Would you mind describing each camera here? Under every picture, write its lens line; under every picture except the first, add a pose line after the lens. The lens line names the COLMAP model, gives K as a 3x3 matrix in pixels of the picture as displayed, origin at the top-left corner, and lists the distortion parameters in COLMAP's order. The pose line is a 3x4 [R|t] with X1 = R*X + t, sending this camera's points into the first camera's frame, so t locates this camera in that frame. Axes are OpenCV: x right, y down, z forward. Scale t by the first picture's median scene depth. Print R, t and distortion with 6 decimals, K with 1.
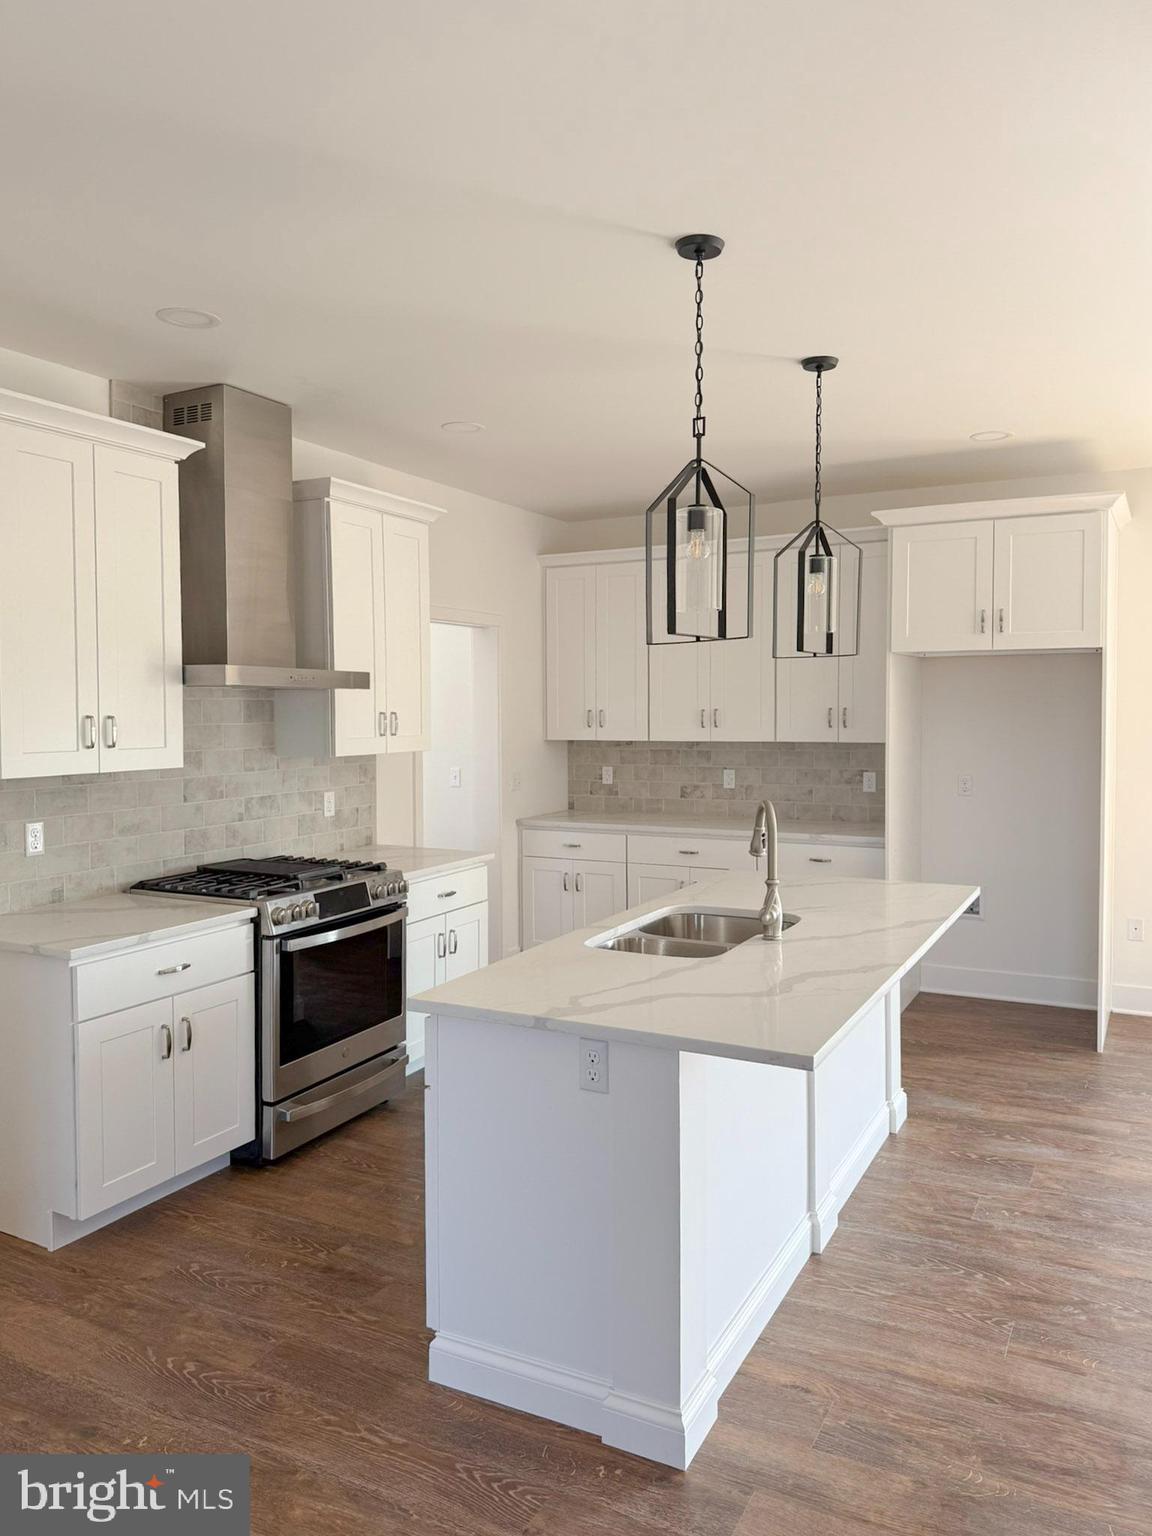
lens RADIAL K [[1116.6, 0, 576.0], [0, 1116.6, 768.0], [0, 0, 1]] dist [0.055802, 0.004058]
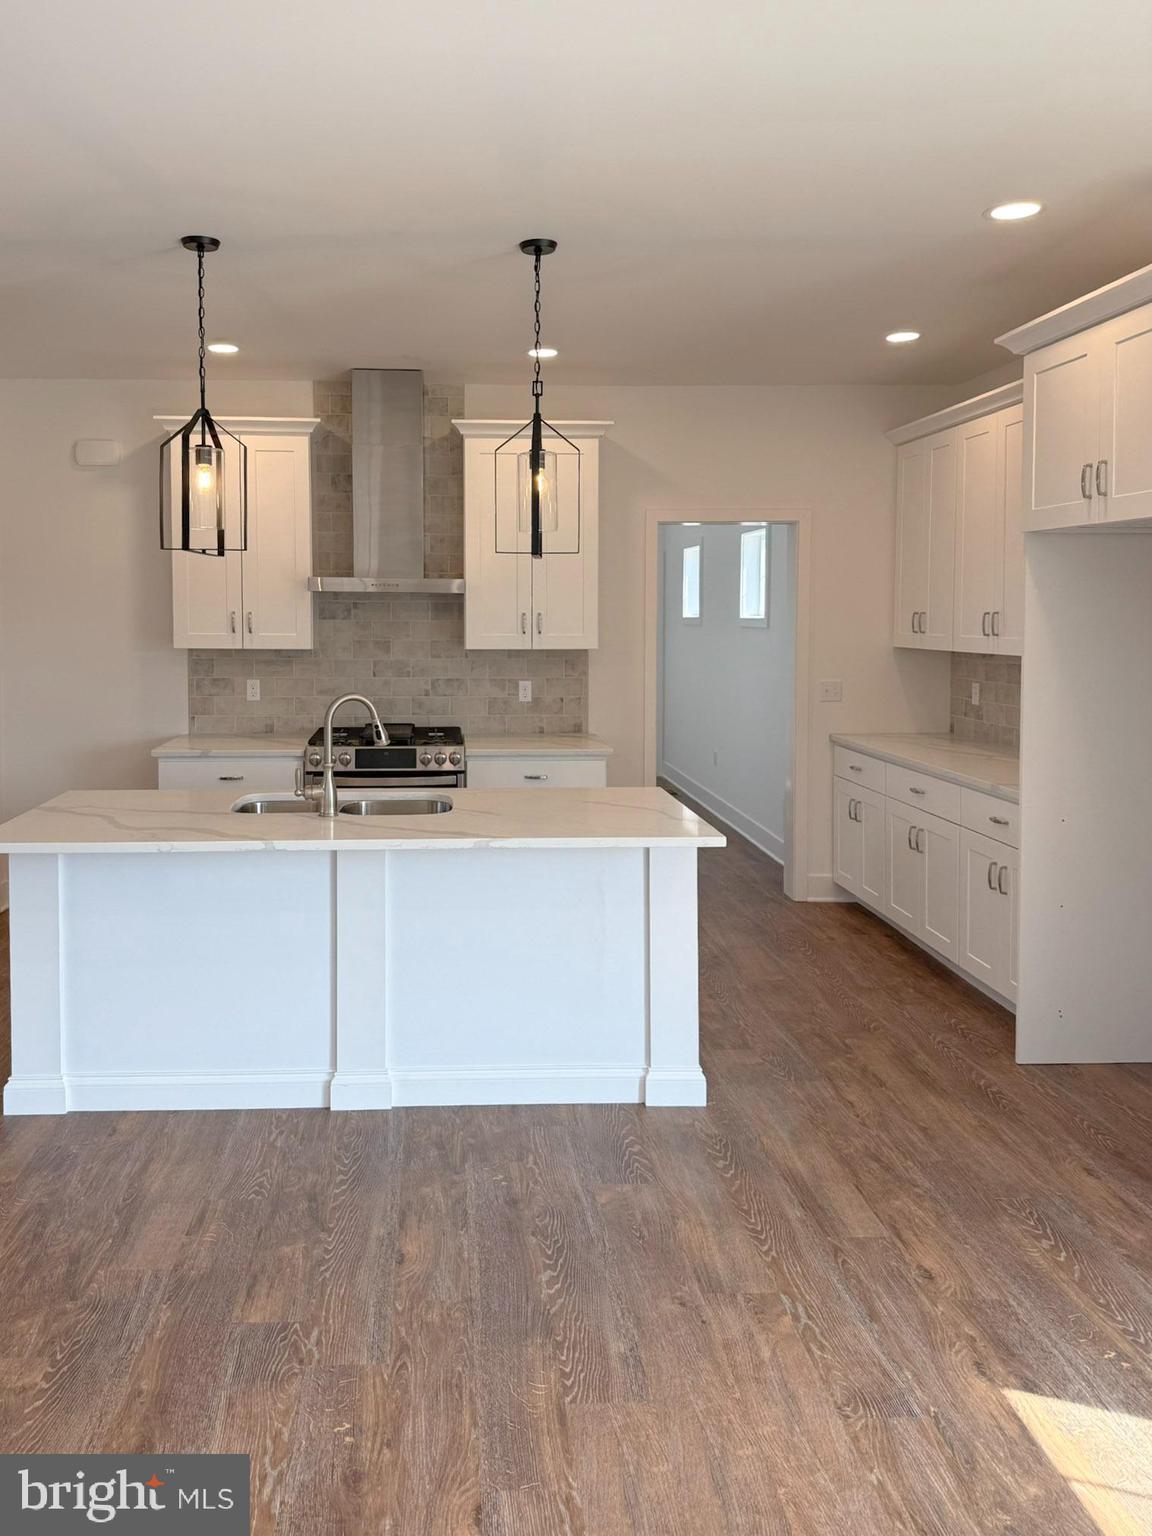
lens RADIAL K [[1154.1, 0, 576.0], [0, 1154.1, 768.0], [0, 0, 1]] dist [0.058654, -0.078870]
pose [[0.472990, 0.116533, -0.873327, 0.975777], [-0.054703, 0.993186, 0.102900, -0.017170], [0.879368, -0.000897, 0.476142, 0.525703]]
